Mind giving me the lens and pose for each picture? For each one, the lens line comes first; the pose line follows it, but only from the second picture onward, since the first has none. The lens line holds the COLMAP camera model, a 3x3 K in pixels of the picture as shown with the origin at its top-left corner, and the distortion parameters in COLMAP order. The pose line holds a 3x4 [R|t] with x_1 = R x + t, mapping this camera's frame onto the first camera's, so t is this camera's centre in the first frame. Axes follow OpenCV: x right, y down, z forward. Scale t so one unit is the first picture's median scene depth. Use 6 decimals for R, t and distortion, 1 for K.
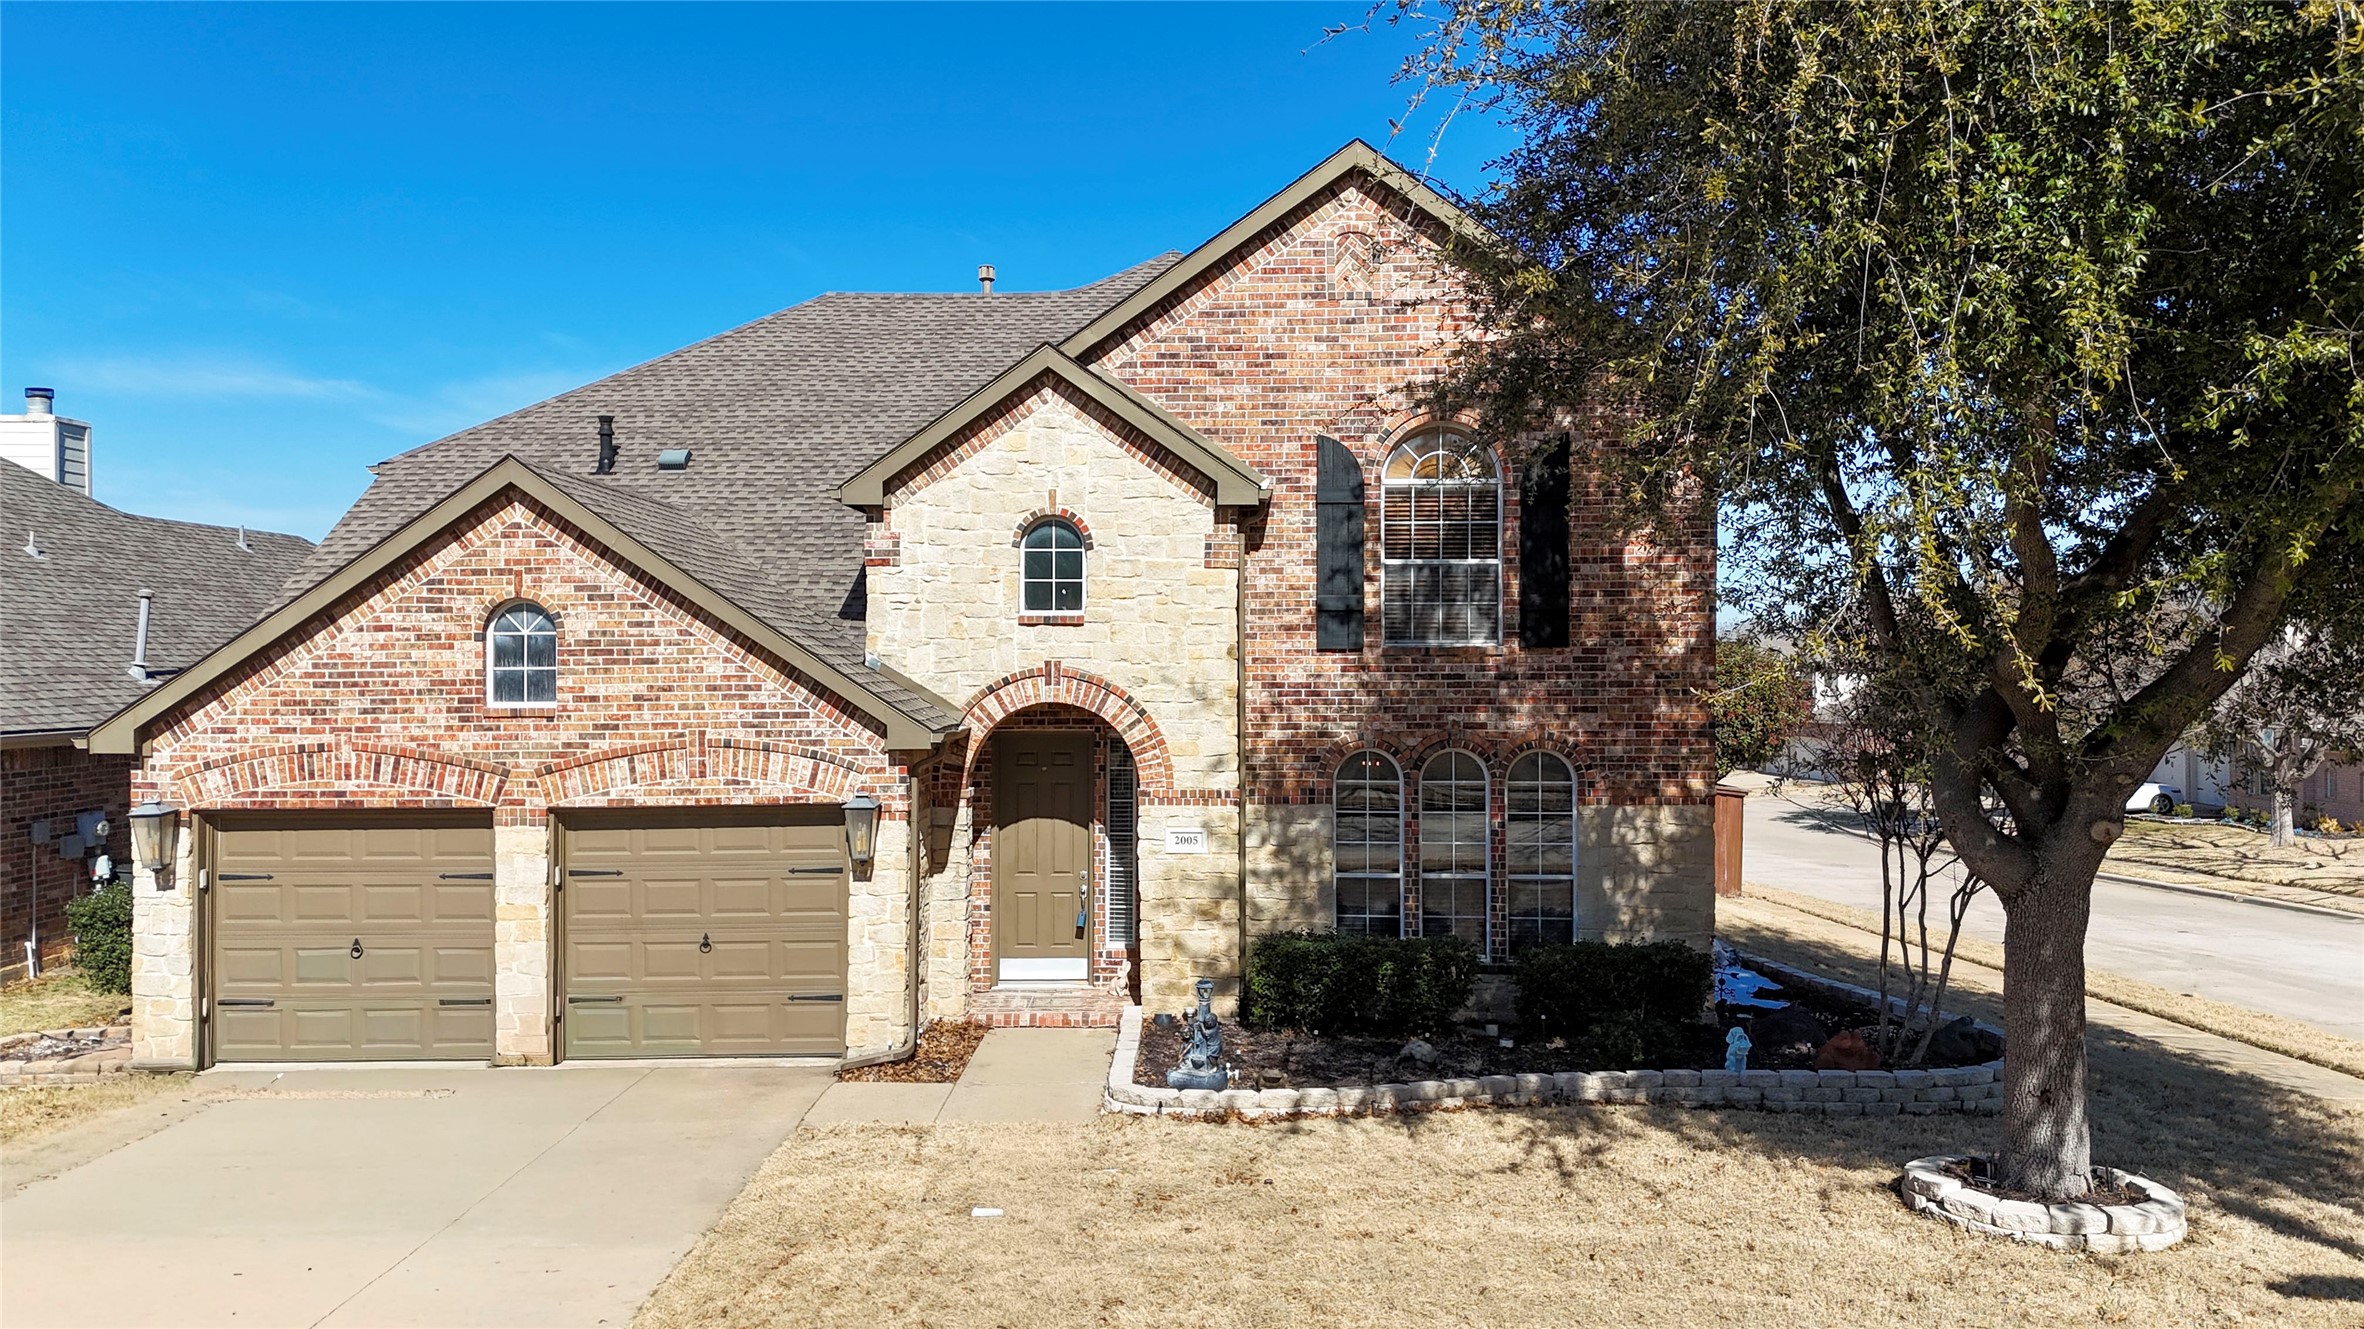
lens RADIAL K [[1734.8, 0, 1182.0], [0, 1734.8, 664.5], [0, 0, 1]] dist [0.008628, 0.000724]
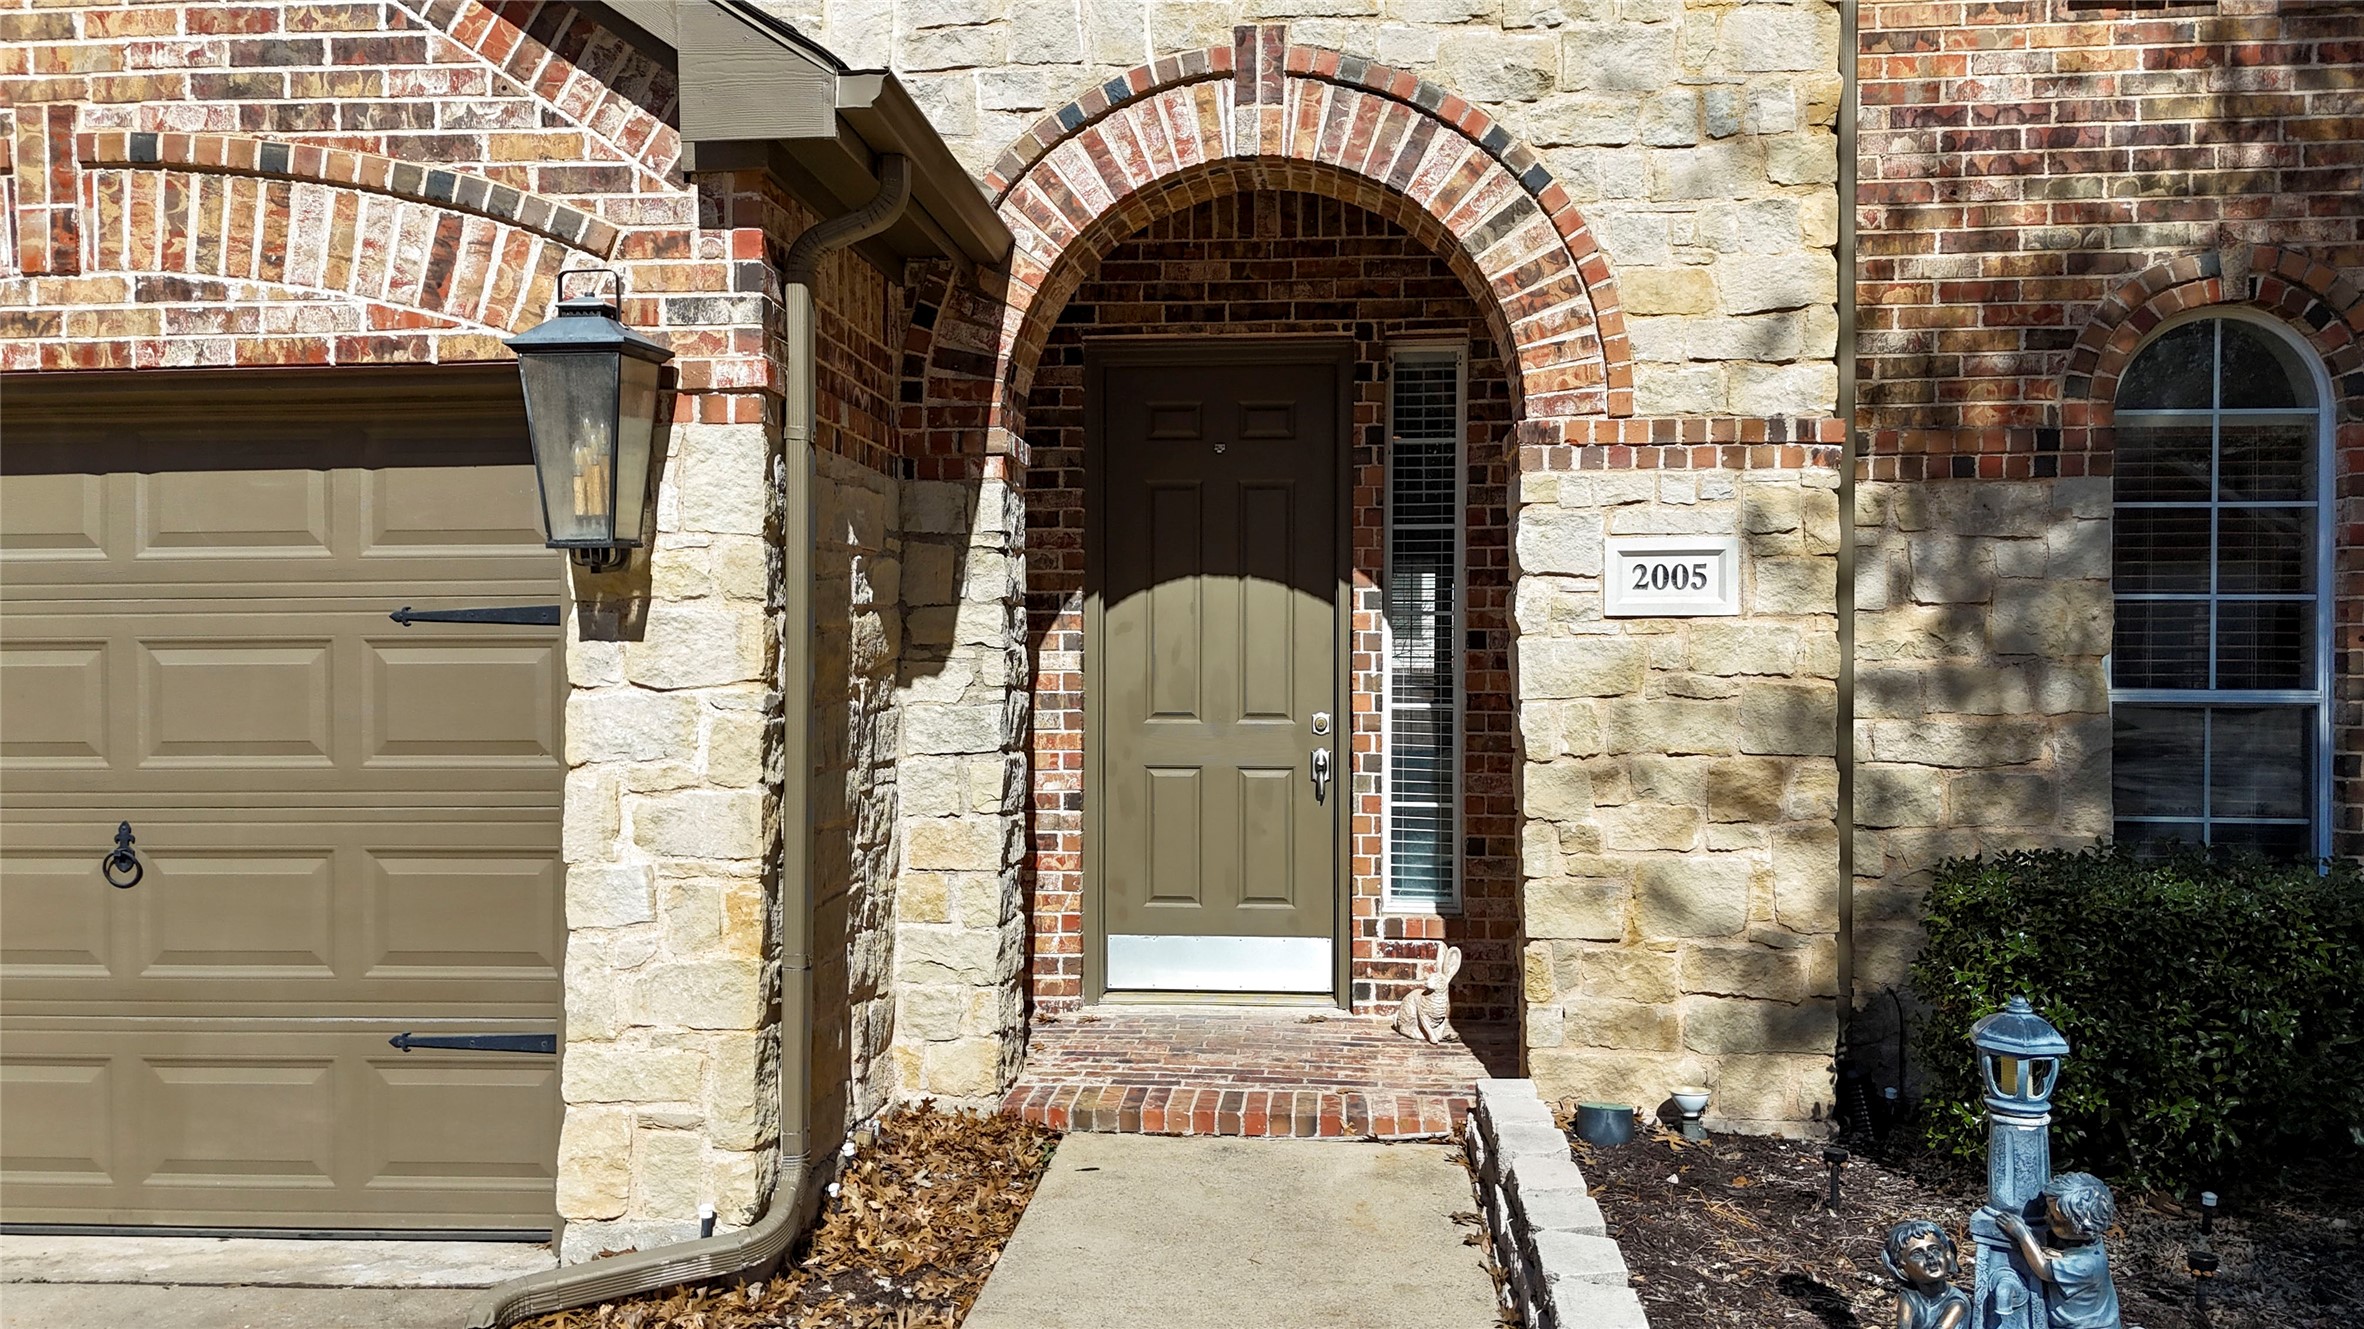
lens RADIAL K [[1627.2, 0, 1101.7], [0, 1627.2, 696.5], [0, 0, 1]] dist [0.022507, -0.002723]
pose [[0.992750, 0.000237, -0.120194, -0.066868], [0.000746, 0.999967, 0.008129, 0.121863], [0.120191, -0.008160, 0.992717, 0.686425]]
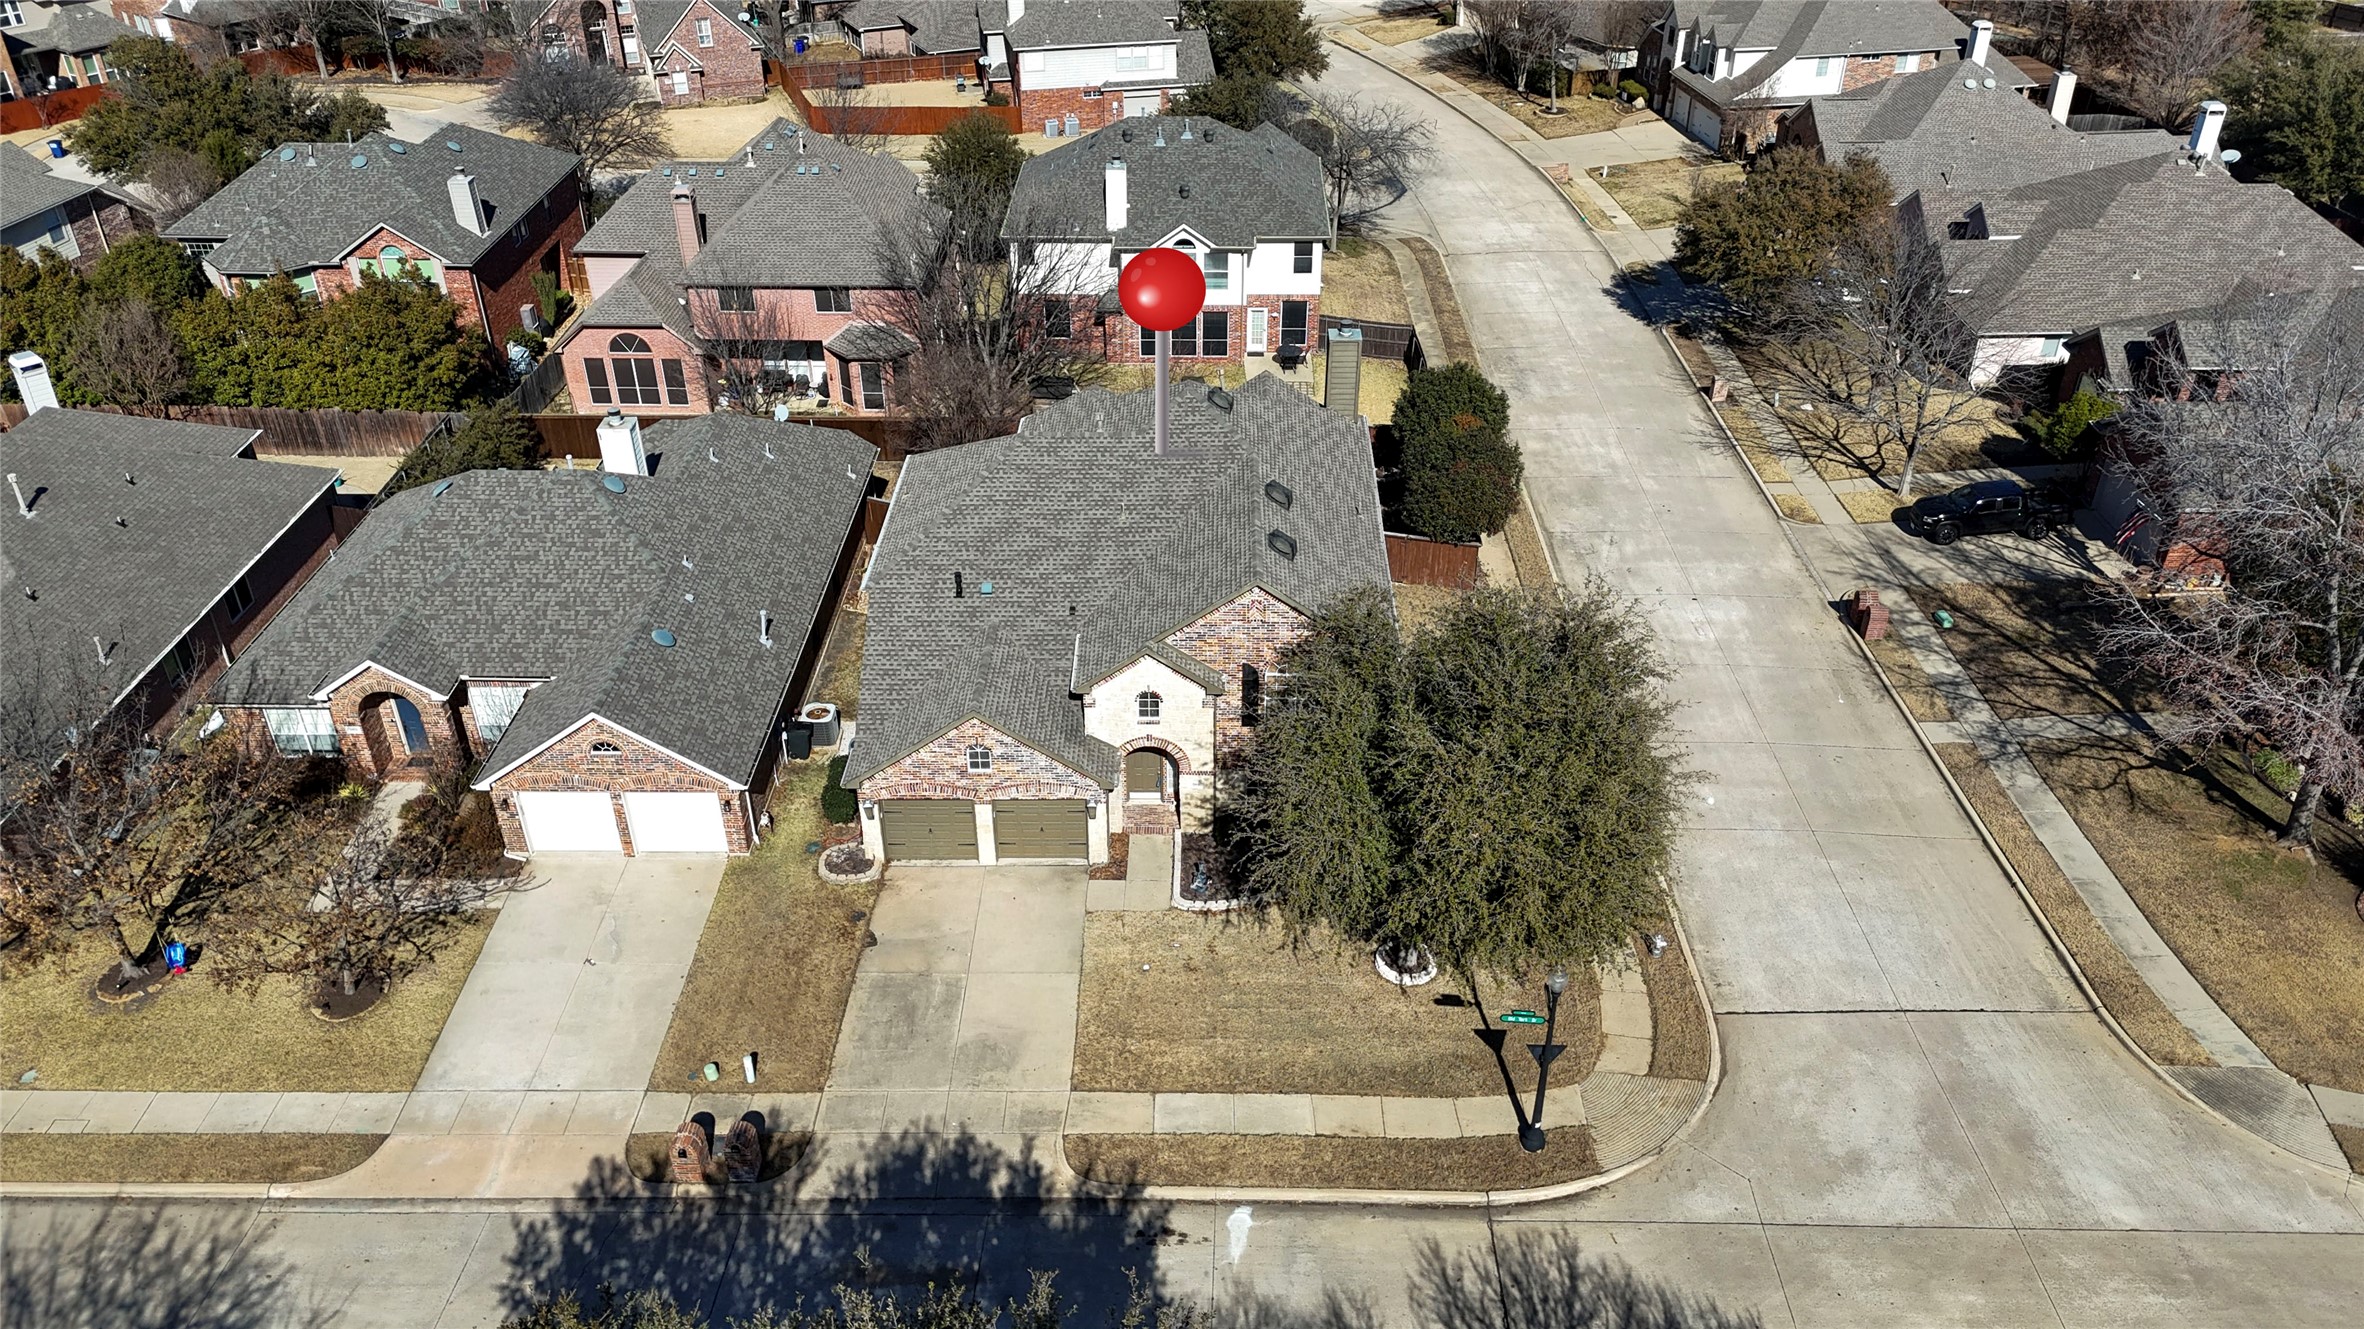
lens RADIAL K [[1701.6, 0, 1182.0], [0, 1701.6, 664.5], [0, 0, 1]] dist [0.044349, -0.000479]
pose [[0.999995, -0.001106, -0.003123, -0.011199], [0.002618, 0.841338, 0.540503, -1.635791], [0.002030, -0.540508, 0.841336, -1.330451]]
